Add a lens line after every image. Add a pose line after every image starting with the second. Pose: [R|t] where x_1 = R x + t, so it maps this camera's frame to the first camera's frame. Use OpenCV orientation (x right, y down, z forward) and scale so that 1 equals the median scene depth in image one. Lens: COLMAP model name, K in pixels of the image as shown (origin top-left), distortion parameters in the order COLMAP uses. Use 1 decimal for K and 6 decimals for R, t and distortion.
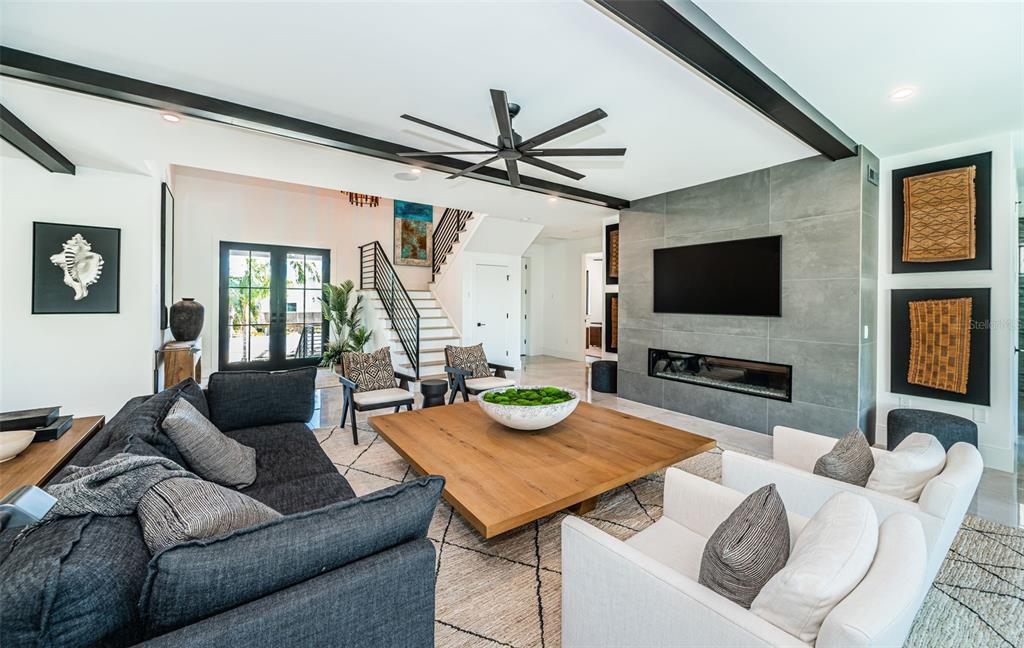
lens RADIAL K [[392.4, 0, 516.5], [0, 392.4, 301.1], [0, 0, 1]] dist [-0.000044, -0.000092]
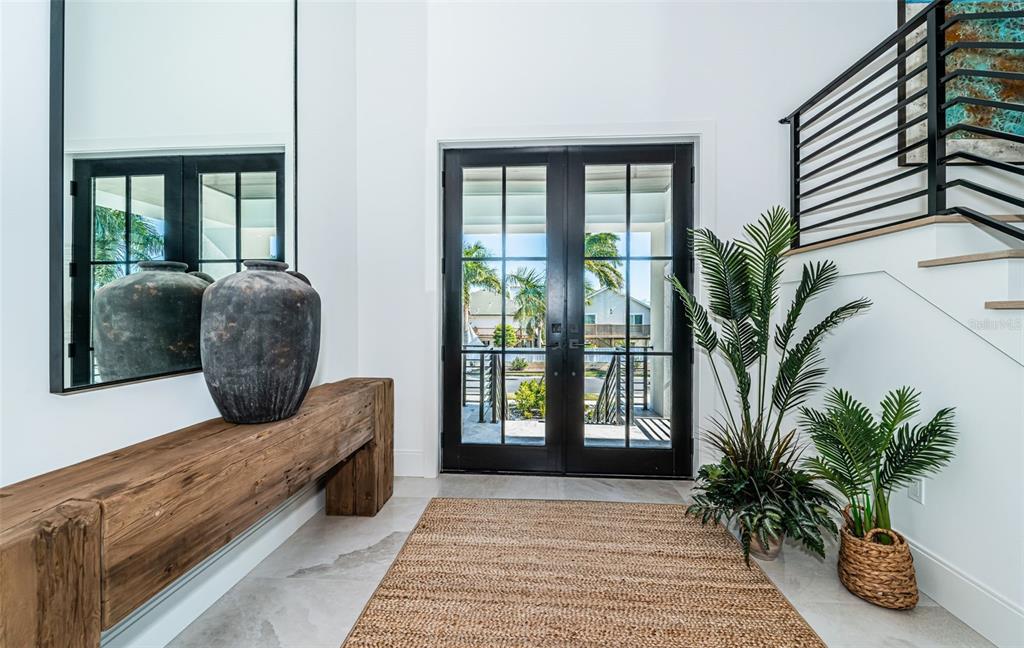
lens RADIAL K [[402.4, 0, 514.1], [0, 402.4, 319.5], [0, 0, 1]] dist [-0.003827, -0.000123]
pose [[0.761407, 0.000514, -0.648274, -0.393203], [0.005161, 0.999963, 0.006854, 0.024183], [0.648253, -0.008565, 0.761377, 0.672706]]
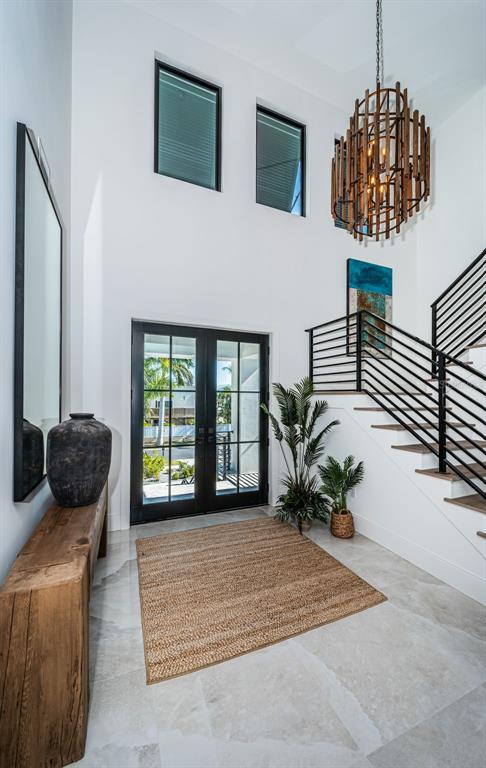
lens RADIAL K [[300.1, 0, 255.5], [0, 300.1, 399.6], [0, 0, 1]] dist [0.000706, -0.000180]
pose [[0.974709, -0.001648, -0.223474, -0.409595], [0.001530, 0.999999, -0.000702, -0.017520], [0.223475, 0.000342, 0.974710, 0.515211]]
